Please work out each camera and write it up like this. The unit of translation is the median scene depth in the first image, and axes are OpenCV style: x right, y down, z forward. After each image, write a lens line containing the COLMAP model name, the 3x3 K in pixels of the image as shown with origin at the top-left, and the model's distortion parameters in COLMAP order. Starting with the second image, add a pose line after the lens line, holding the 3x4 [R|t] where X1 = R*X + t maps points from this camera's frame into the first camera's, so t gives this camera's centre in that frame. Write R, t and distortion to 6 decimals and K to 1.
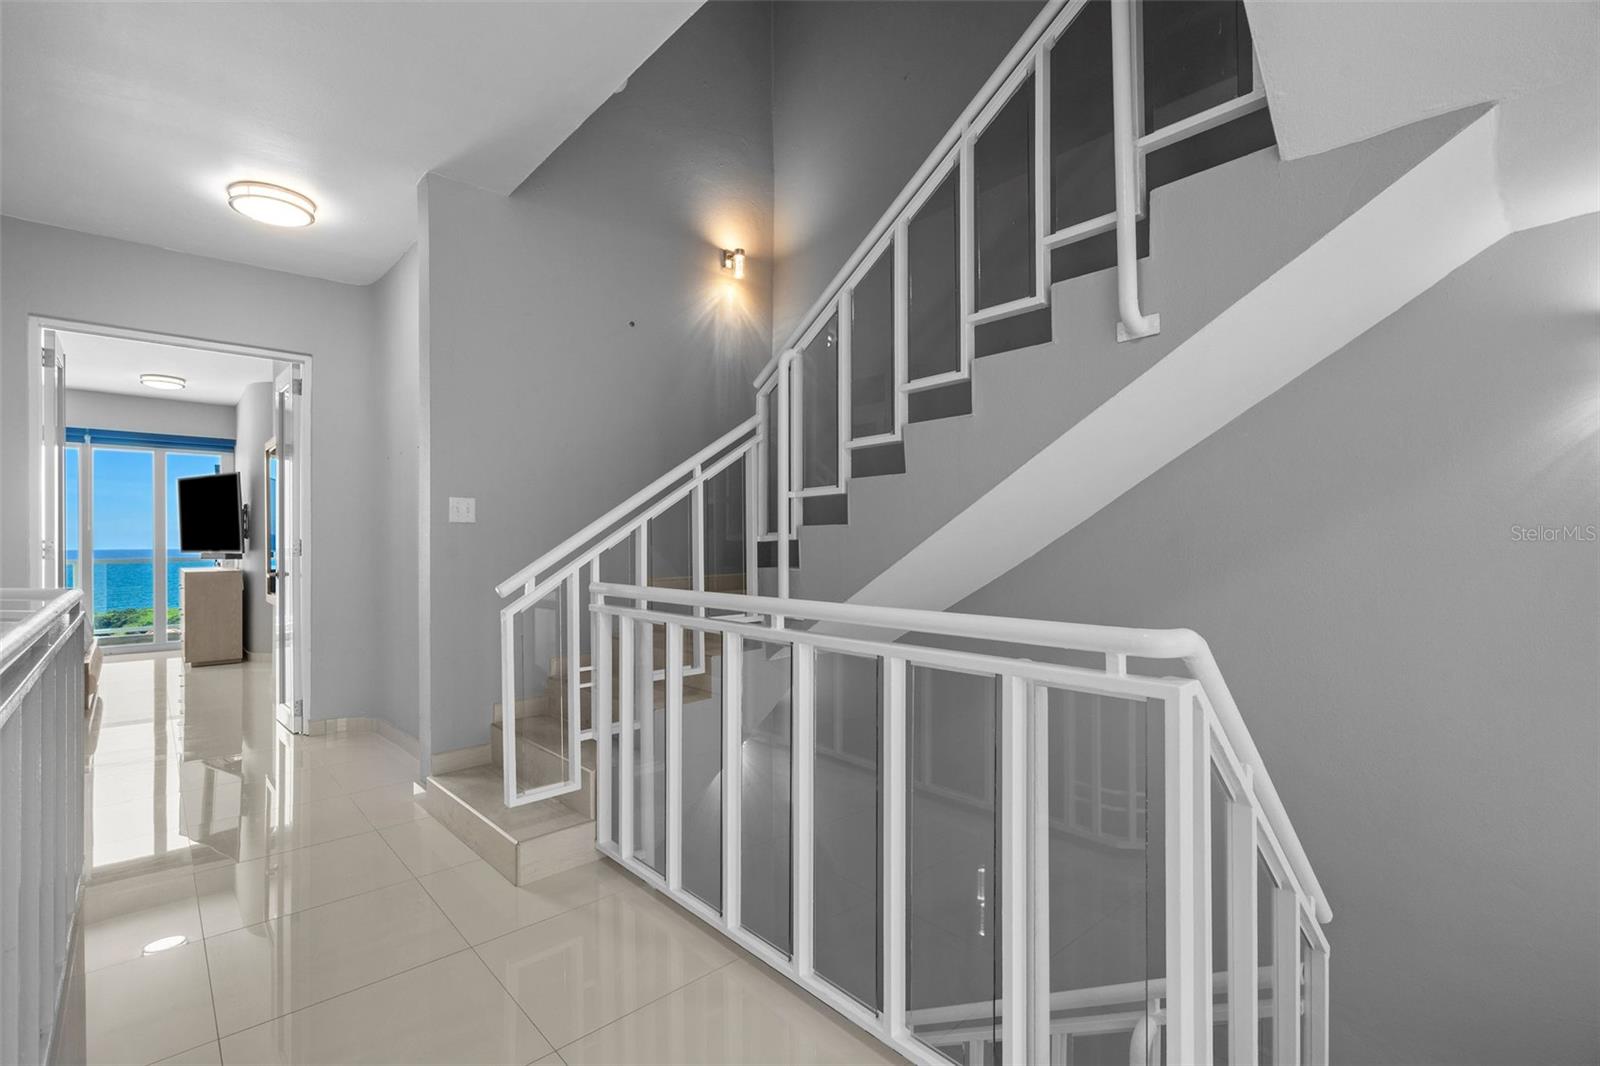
lens RADIAL K [[717.6, 0, 799.4], [0, 717.6, 535.4], [0, 0, 1]] dist [-0.008122, -0.001015]
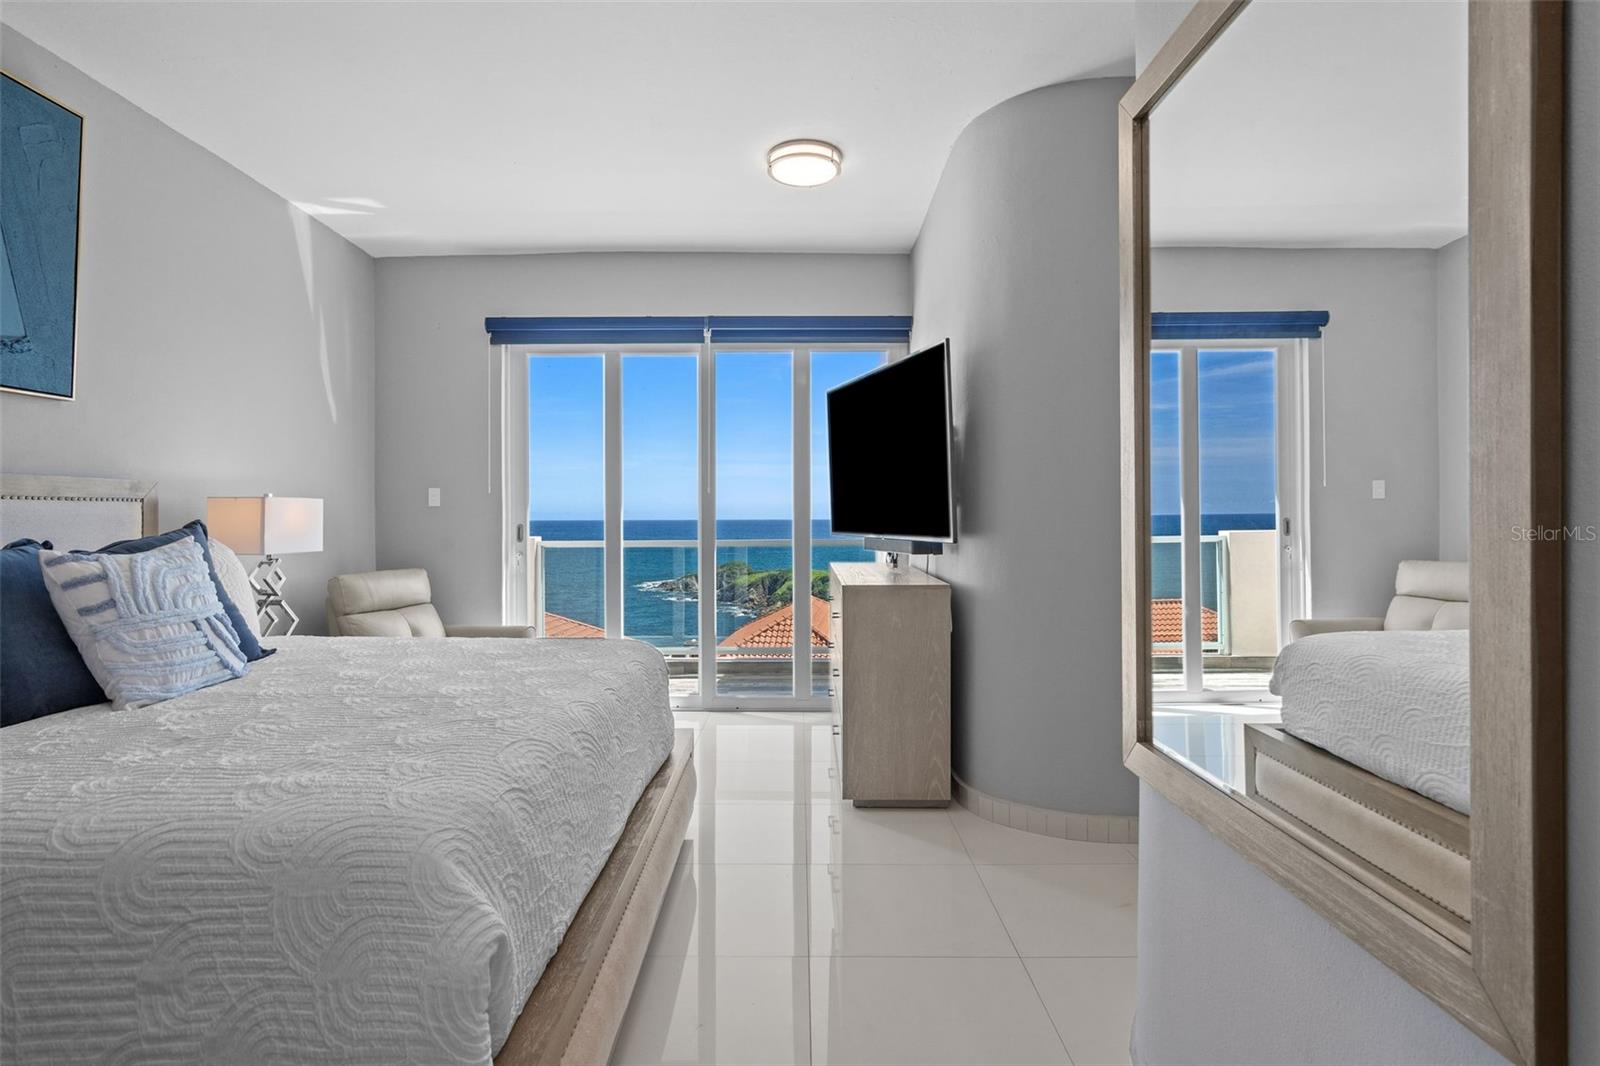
lens RADIAL K [[773.9, 0, 797.5], [0, 773.9, 521.0], [0, 0, 1]] dist [0.004402, 0.000074]
pose [[0.743228, 0.016322, -0.668839, -1.118233], [-0.005937, 0.999824, 0.017802, 0.010638], [0.669012, -0.009260, 0.743194, 1.240518]]
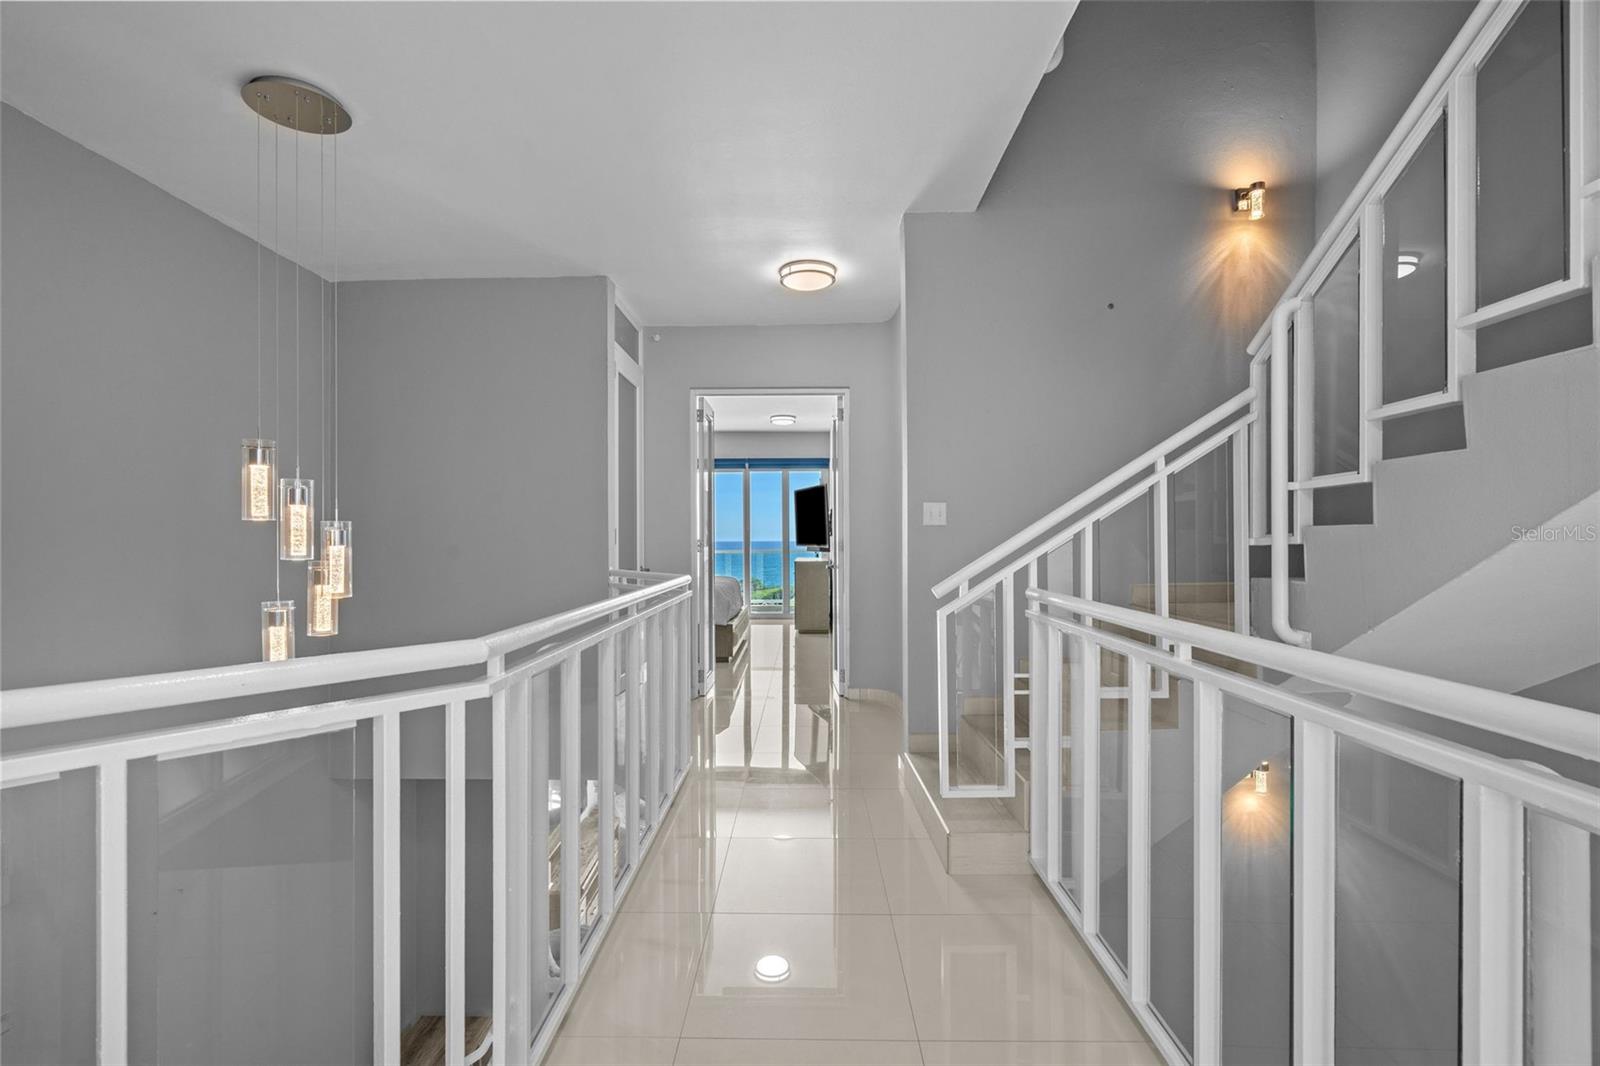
lens RADIAL K [[717.6, 0, 796.7], [0, 717.6, 533.5], [0, 0, 1]] dist [-0.008122, -0.001015]
pose [[0.723684, -0.002565, -0.690127, 0.127652], [0.007461, 0.999964, 0.004107, -0.011537], [0.690091, -0.008122, 0.723677, 0.066484]]
